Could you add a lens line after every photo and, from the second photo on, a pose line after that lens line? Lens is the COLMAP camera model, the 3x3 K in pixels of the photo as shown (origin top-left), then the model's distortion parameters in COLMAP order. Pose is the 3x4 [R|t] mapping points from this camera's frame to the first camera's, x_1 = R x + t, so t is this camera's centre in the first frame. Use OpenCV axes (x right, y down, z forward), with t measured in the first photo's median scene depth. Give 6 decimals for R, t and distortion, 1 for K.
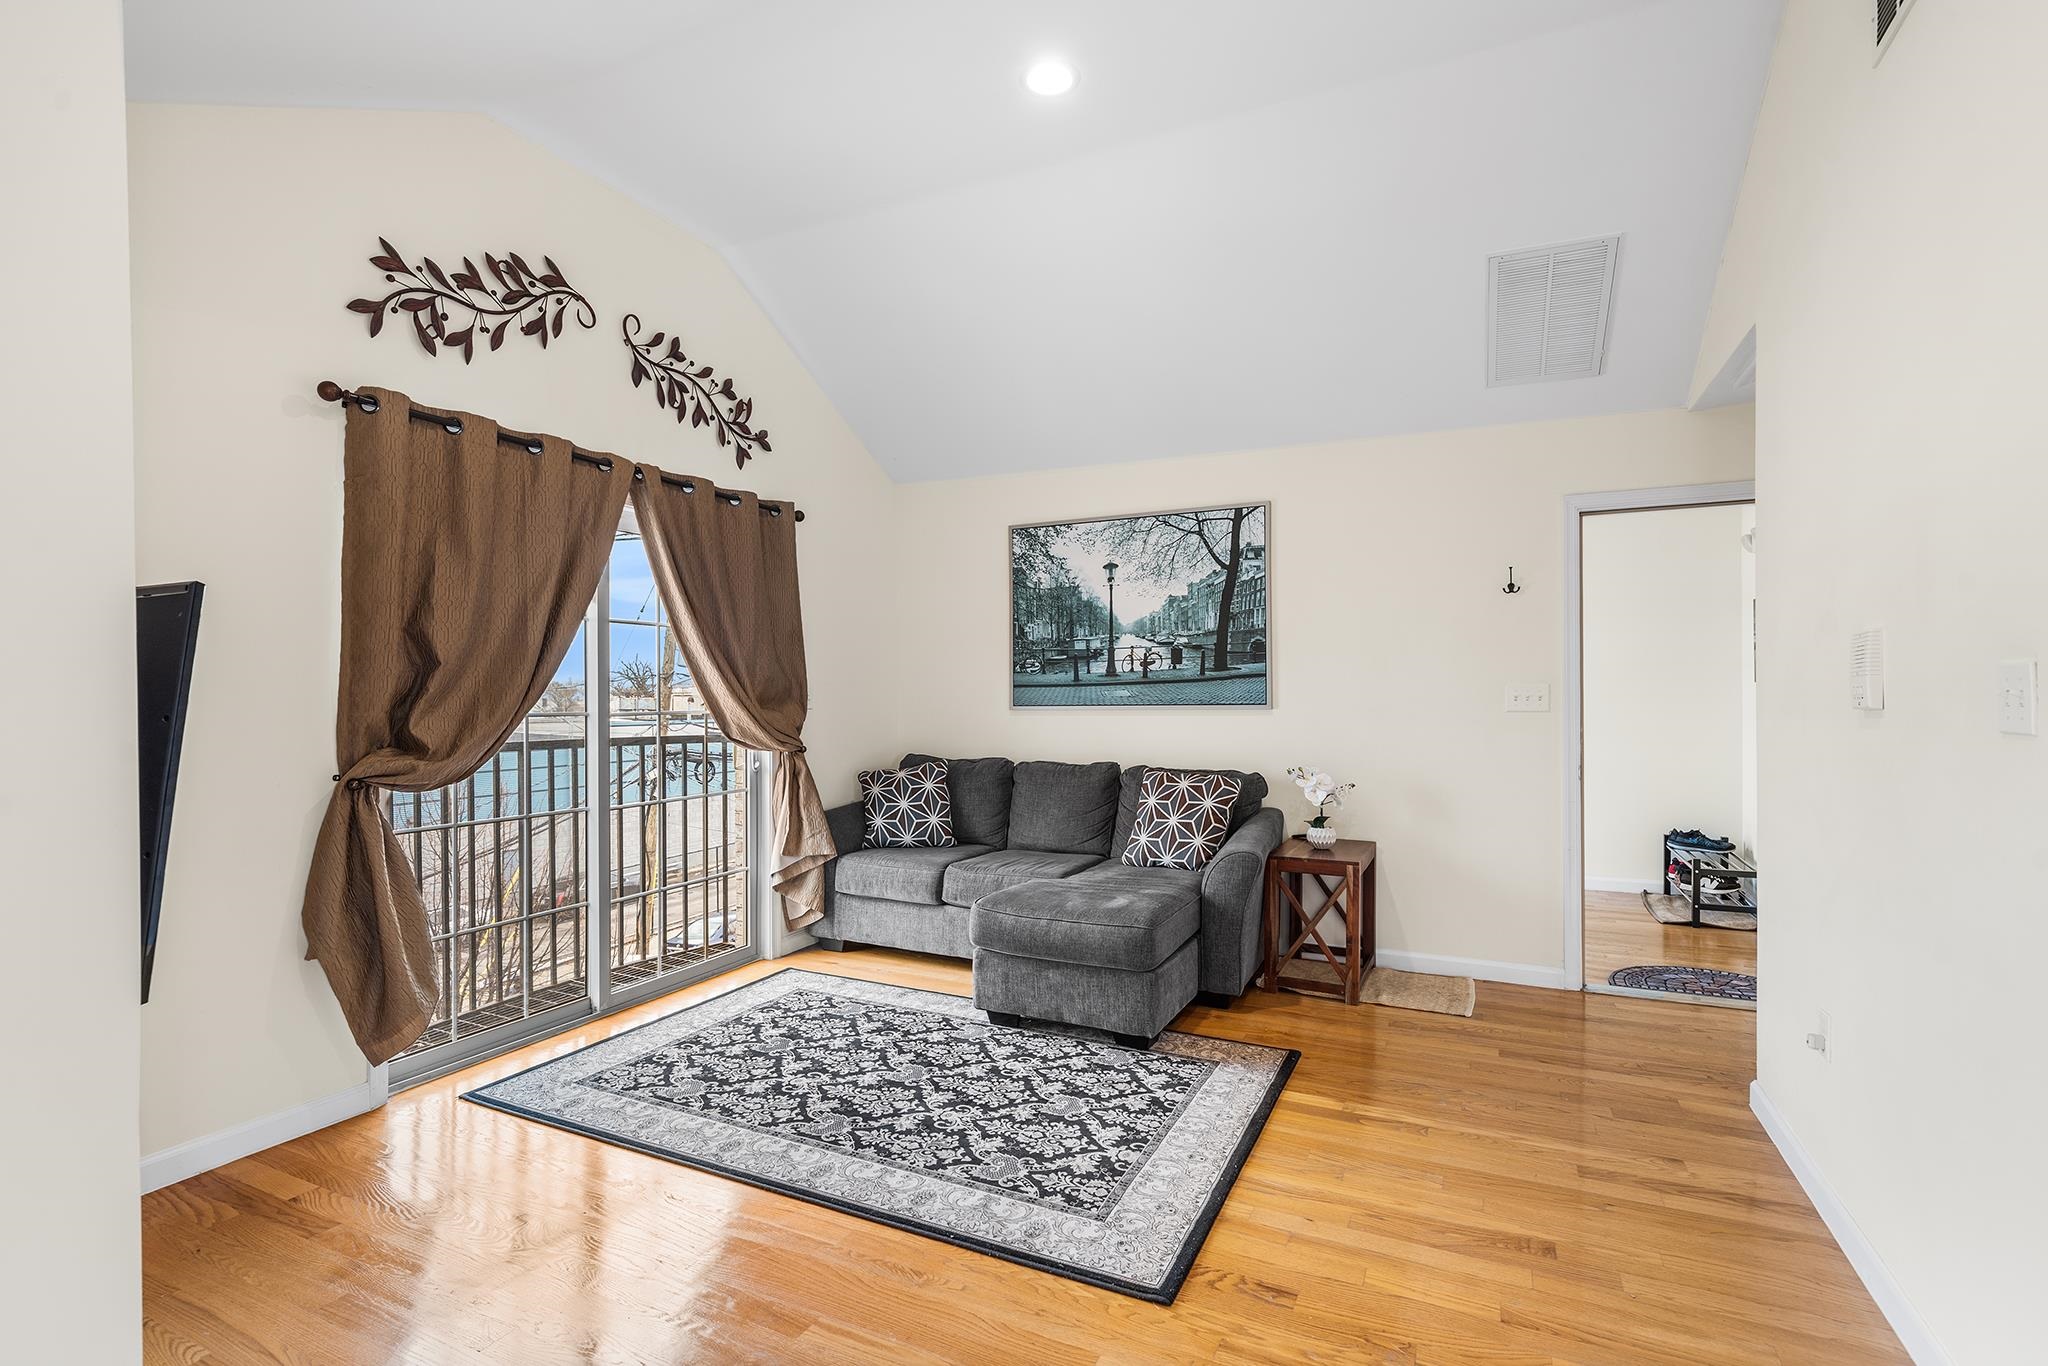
lens RADIAL K [[996.2, 0, 1024.0], [0, 996.2, 683.0], [0, 0, 1]] dist [0.000483, 0.000035]
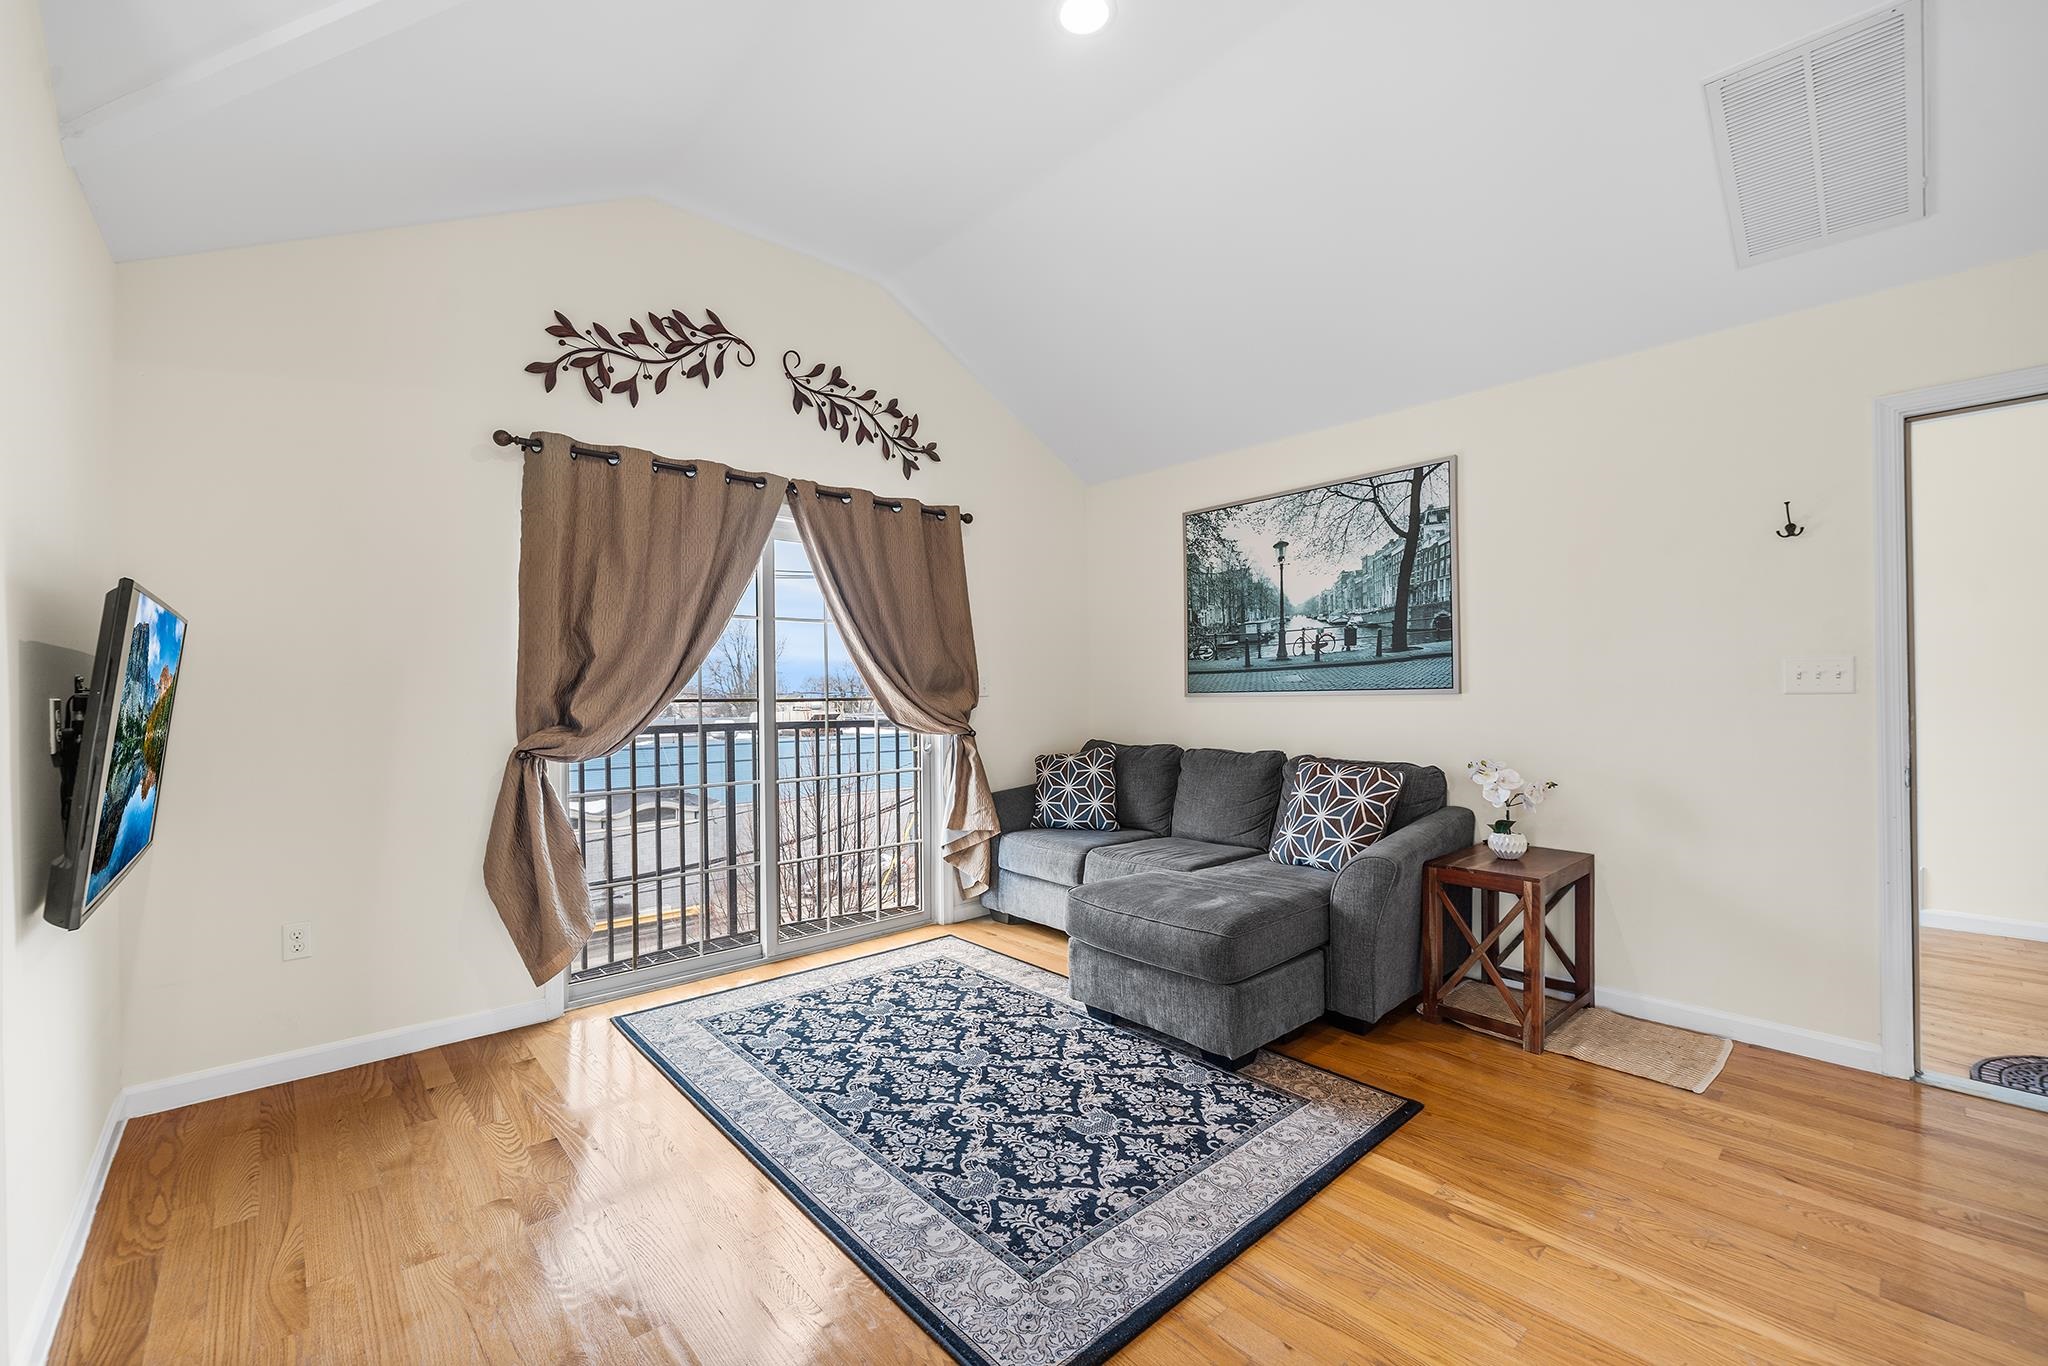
lens RADIAL K [[856.9, 0, 1012.0], [0, 856.9, 681.7], [0, 0, 1]] dist [-0.002126, -0.000115]
pose [[0.920821, -0.011749, -0.389809, 0.211297], [0.012257, 0.999924, -0.001186, 0.014010], [0.389794, -0.003686, 0.920895, 0.185465]]
